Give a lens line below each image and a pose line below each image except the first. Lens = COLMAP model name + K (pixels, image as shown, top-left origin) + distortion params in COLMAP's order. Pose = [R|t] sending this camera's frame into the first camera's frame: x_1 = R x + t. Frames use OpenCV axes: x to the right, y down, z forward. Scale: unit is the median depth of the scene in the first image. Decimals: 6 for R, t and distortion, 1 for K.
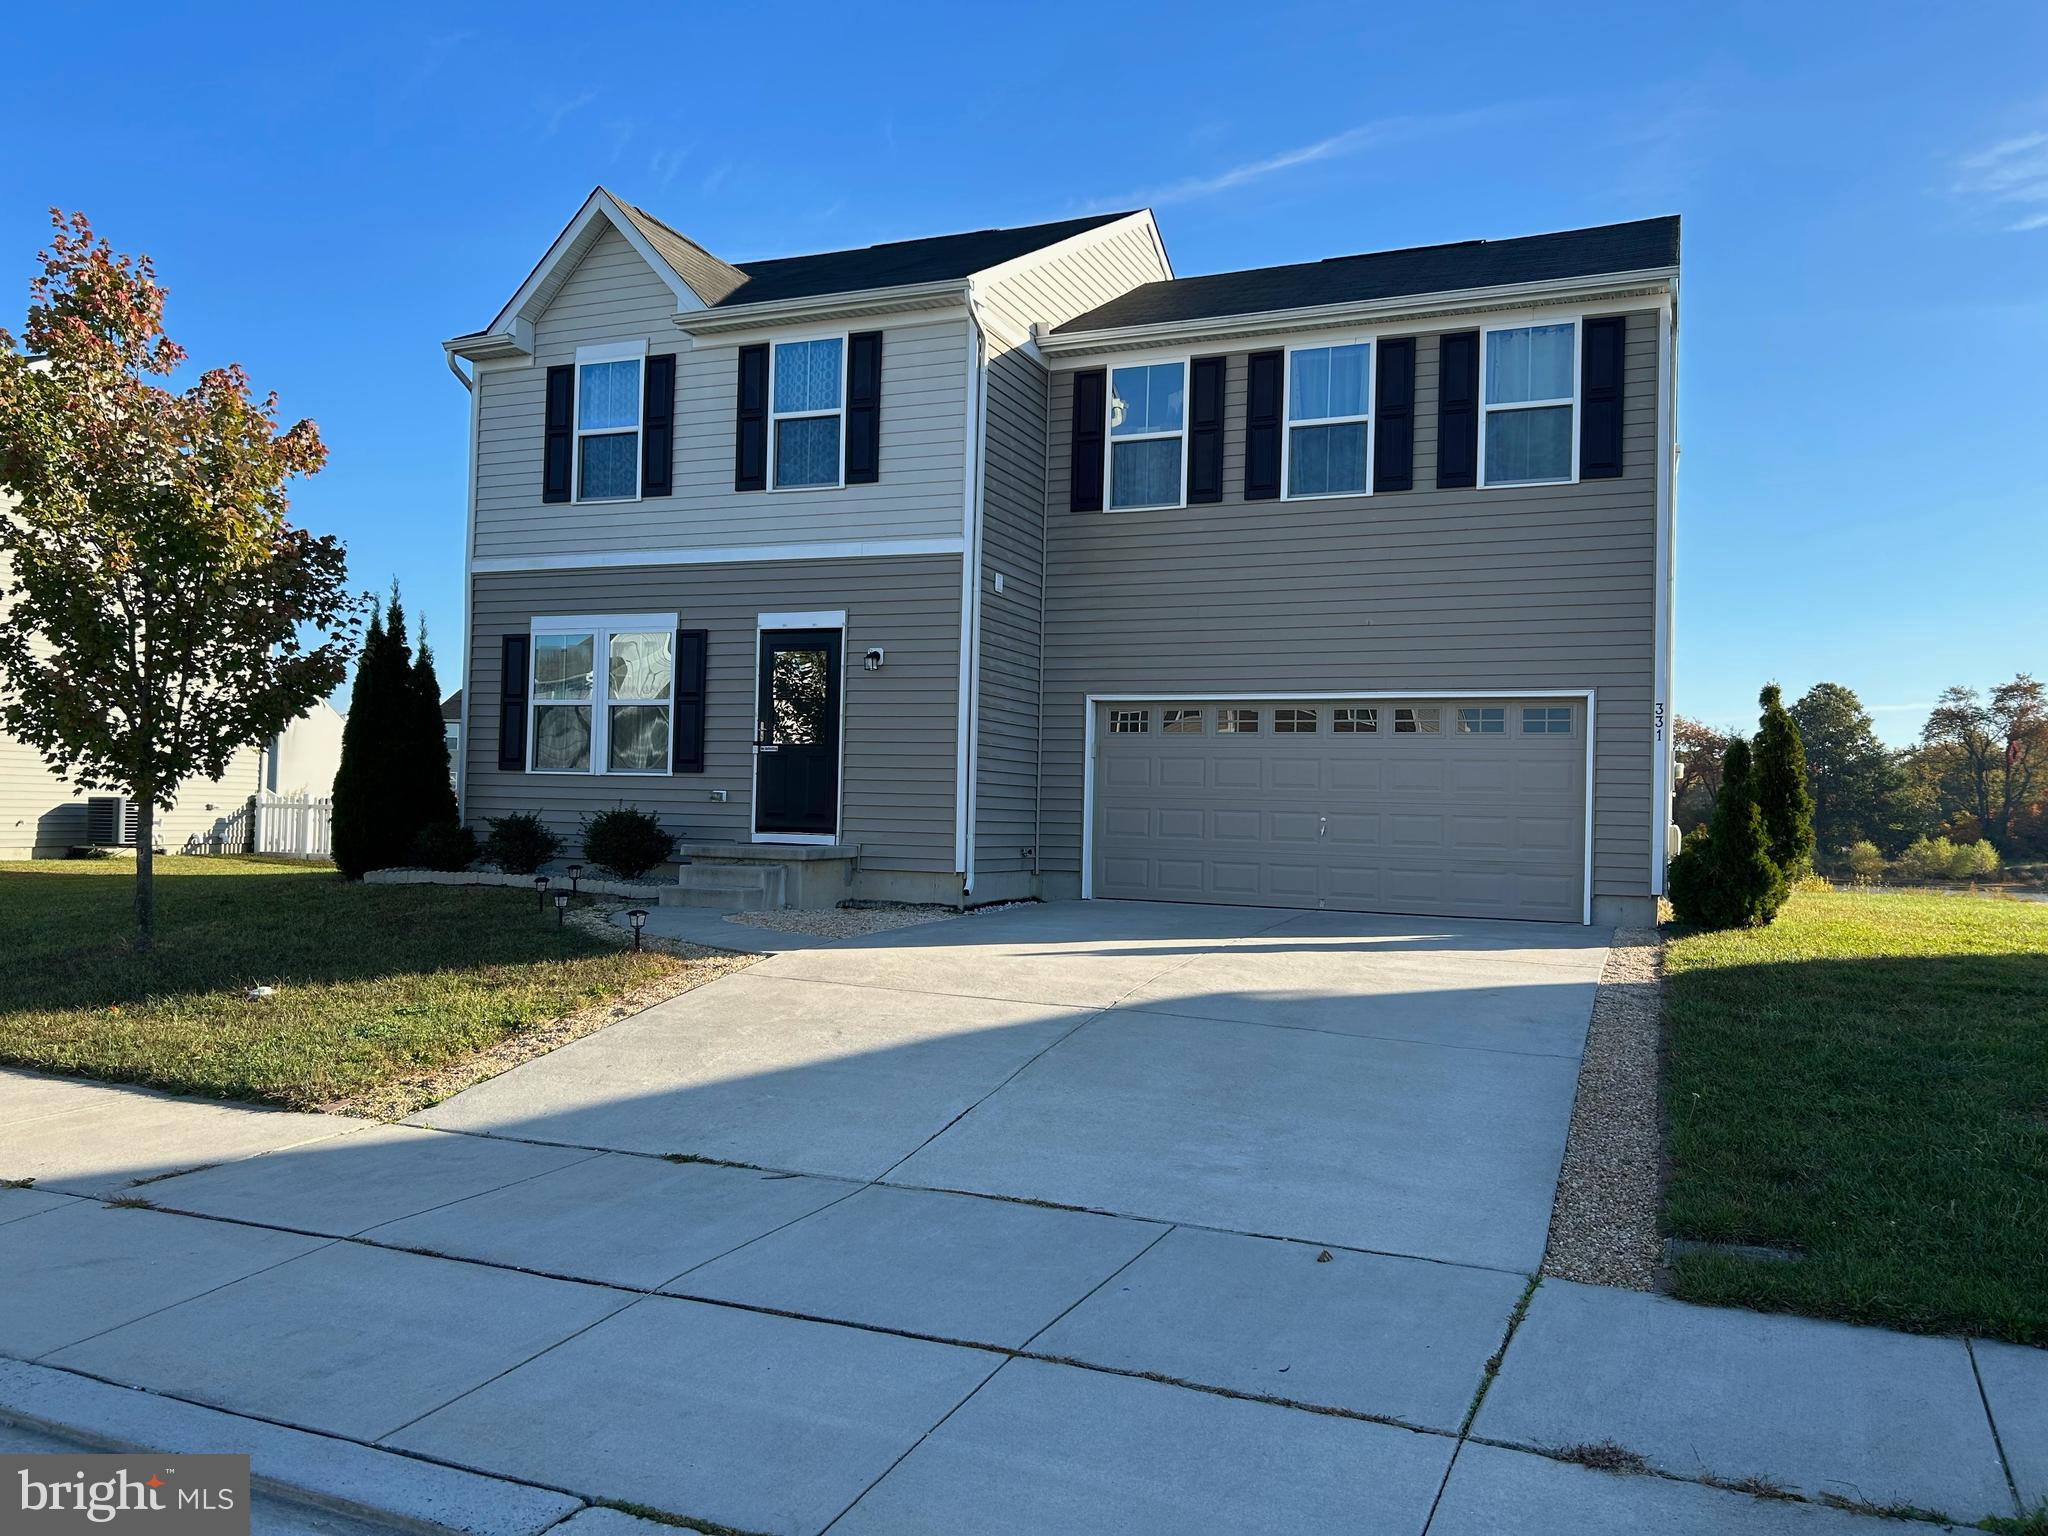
lens RADIAL K [[1540.4, 0, 1011.3], [0, 1540.4, 789.8], [0, 0, 1]] dist [0.060512, -0.050628]
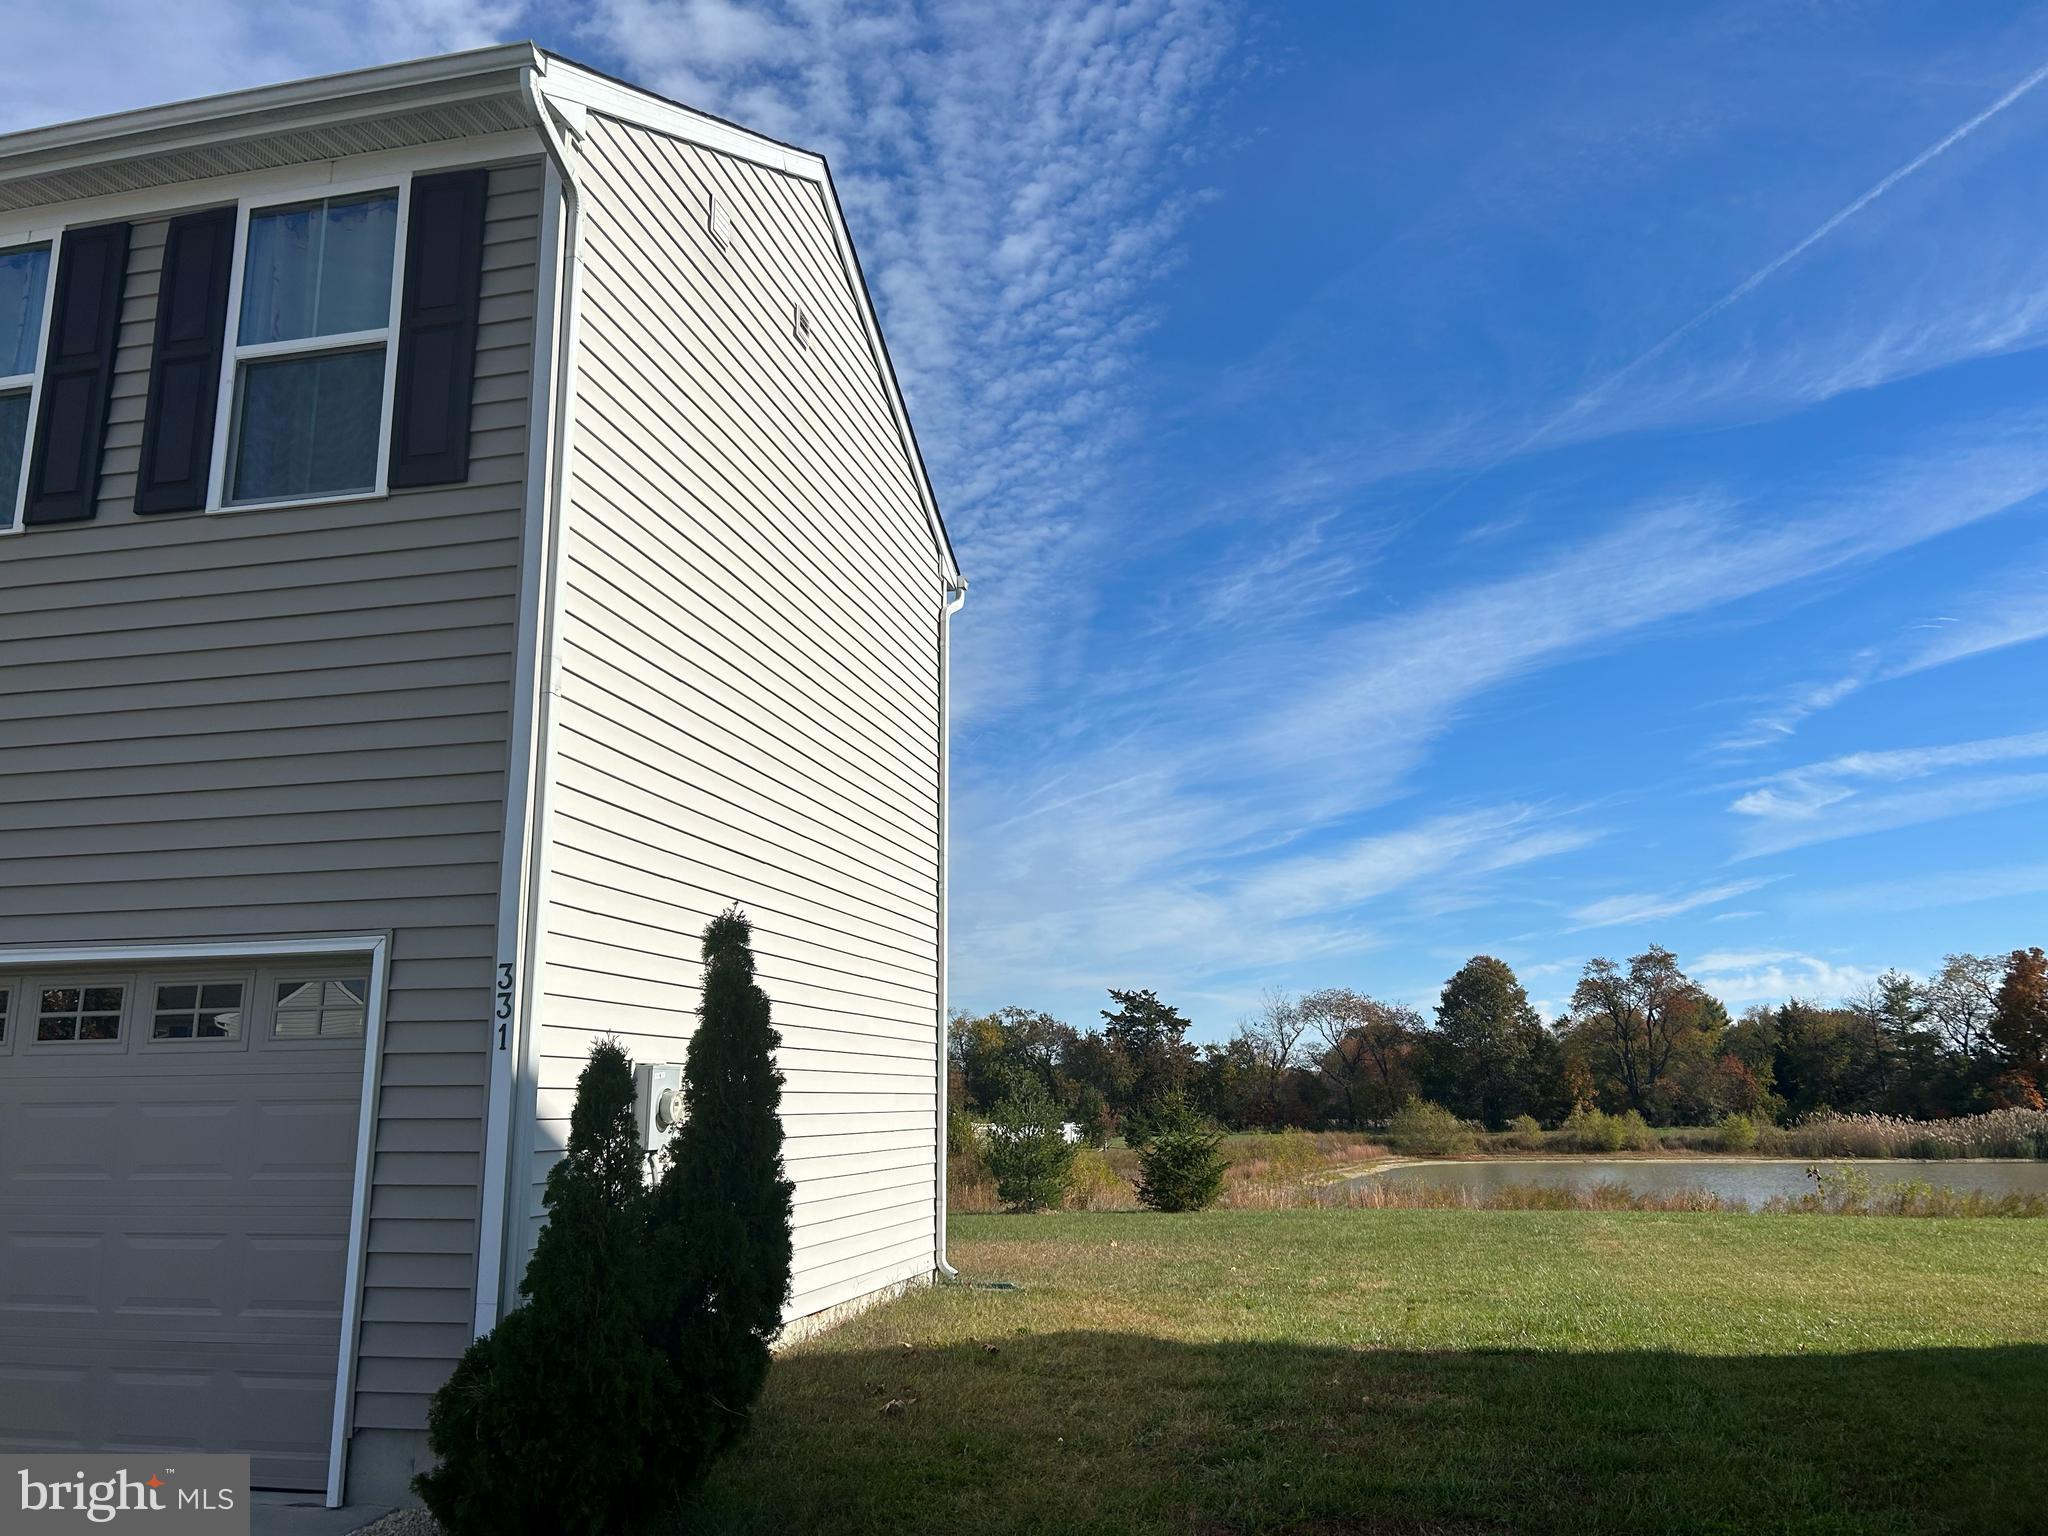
lens RADIAL K [[1540.4, 0, 1011.3], [0, 1540.4, 789.8], [0, 0, 1]] dist [0.060512, -0.050628]
pose [[0.985106, 0.003855, 0.171908, 0.444793], [0.027404, 0.983451, -0.179091, -0.019852], [-0.169753, 0.181135, 0.968697, 0.499142]]
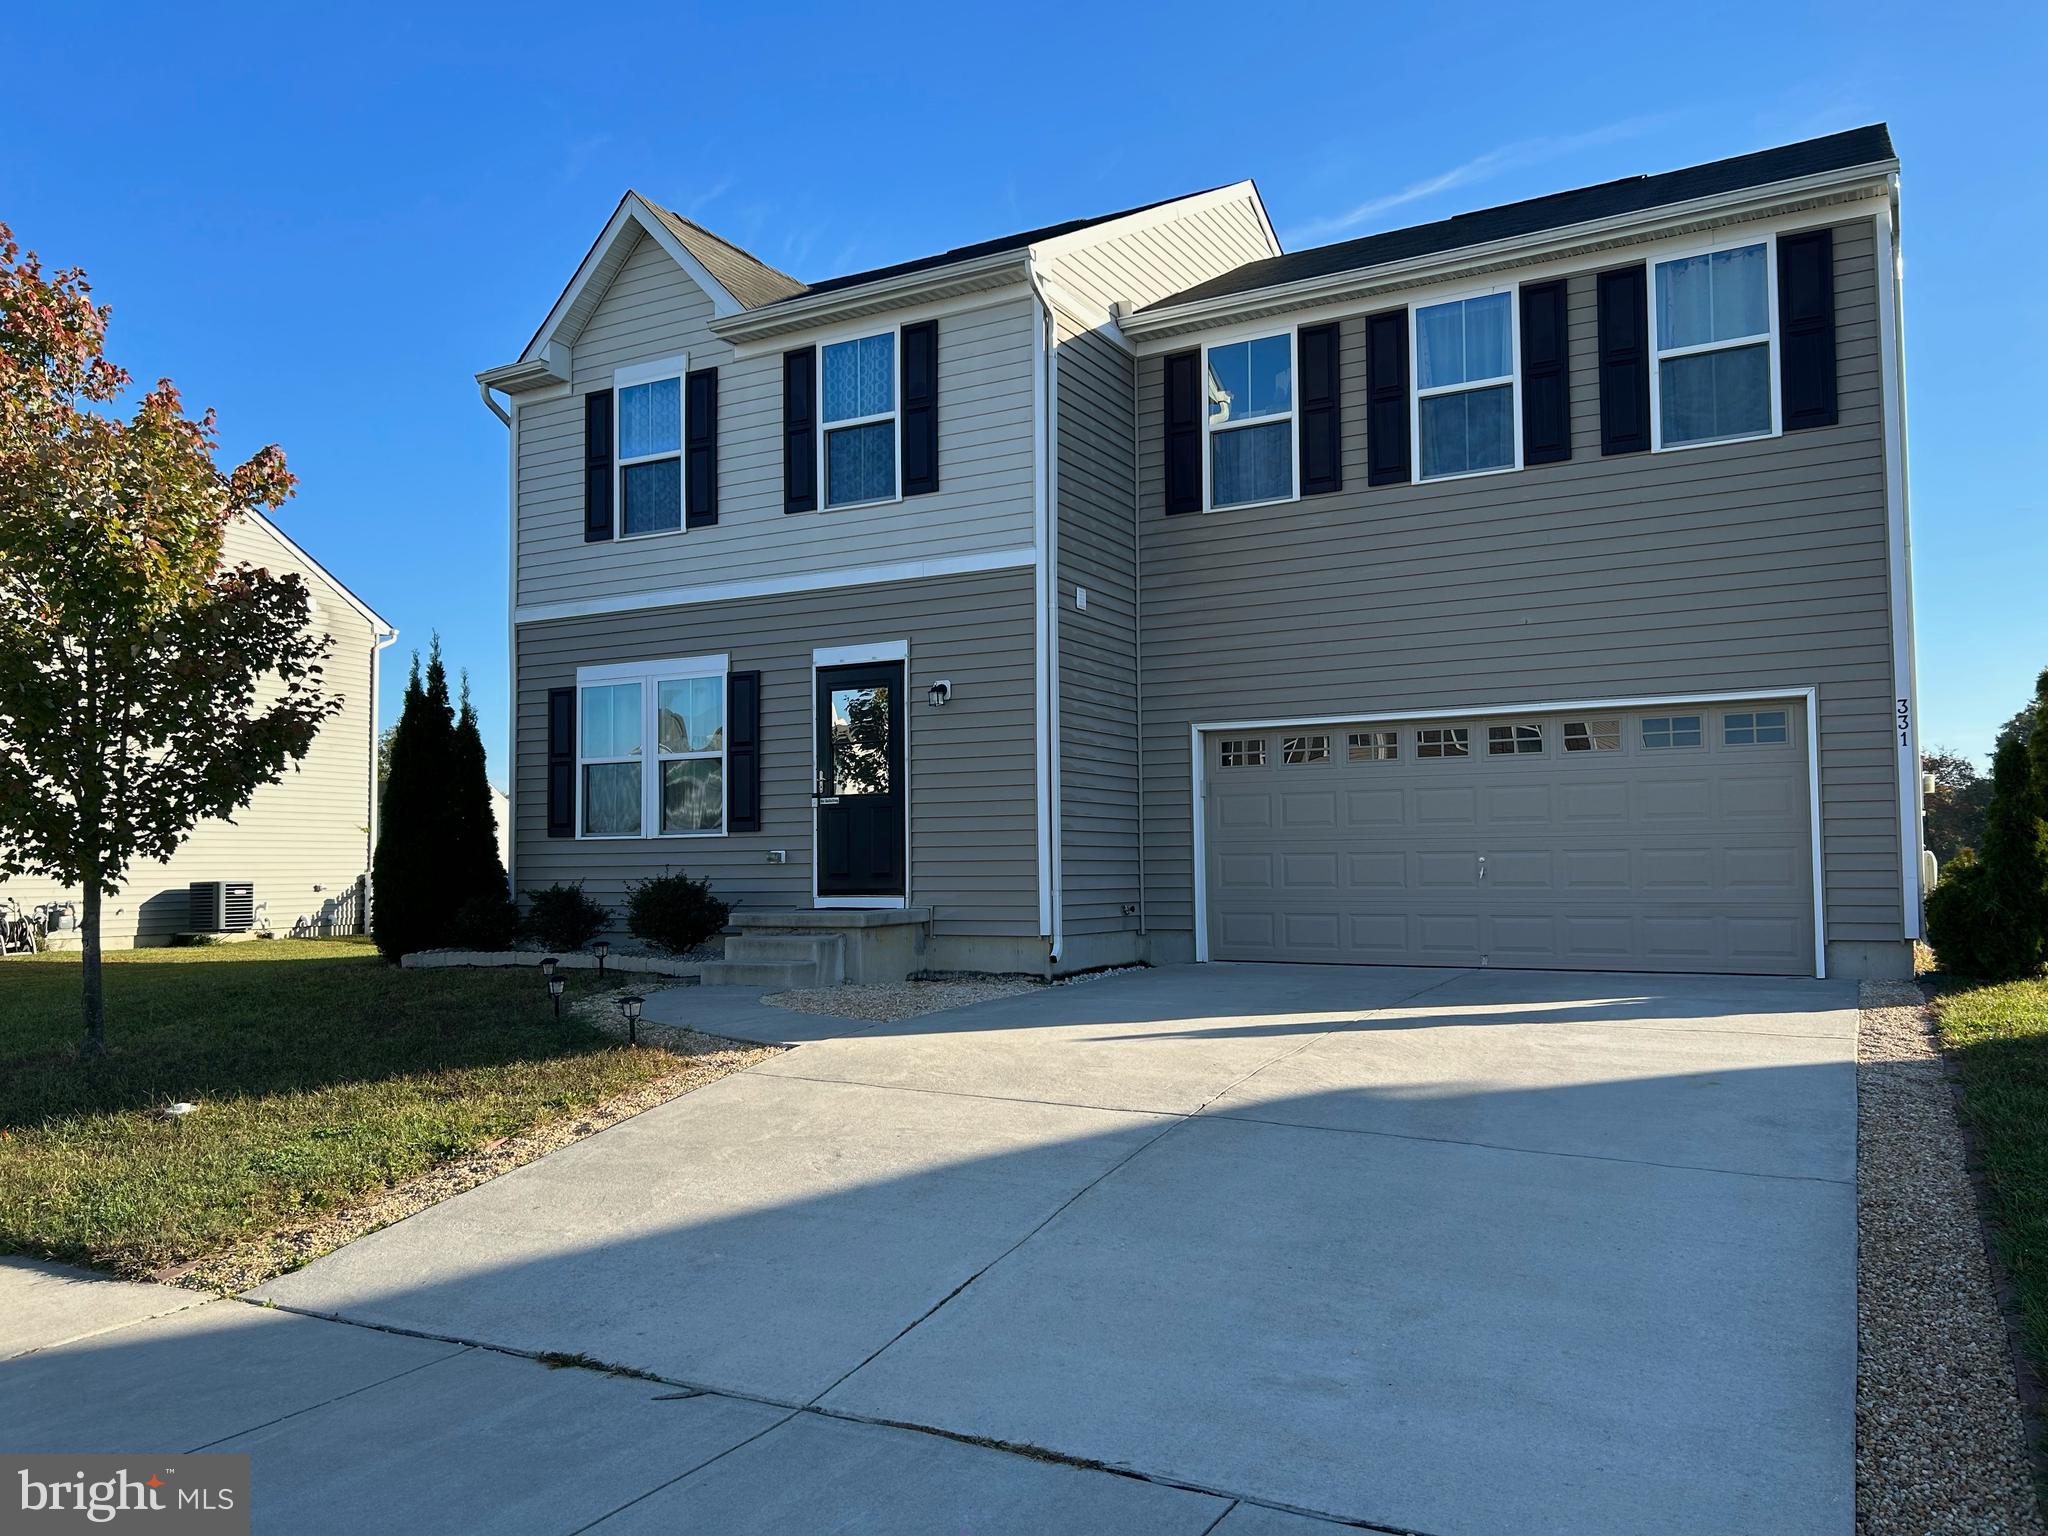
lens RADIAL K [[1540.3, 0, 1008.5], [0, 1540.3, 802.6], [0, 0, 1]] dist [0.054681, -0.048693]
pose [[0.993888, -0.039443, -0.103107, 0.036320], [0.036547, 0.998887, -0.029827, 0.004276], [0.104168, 0.025877, 0.994223, 0.141029]]
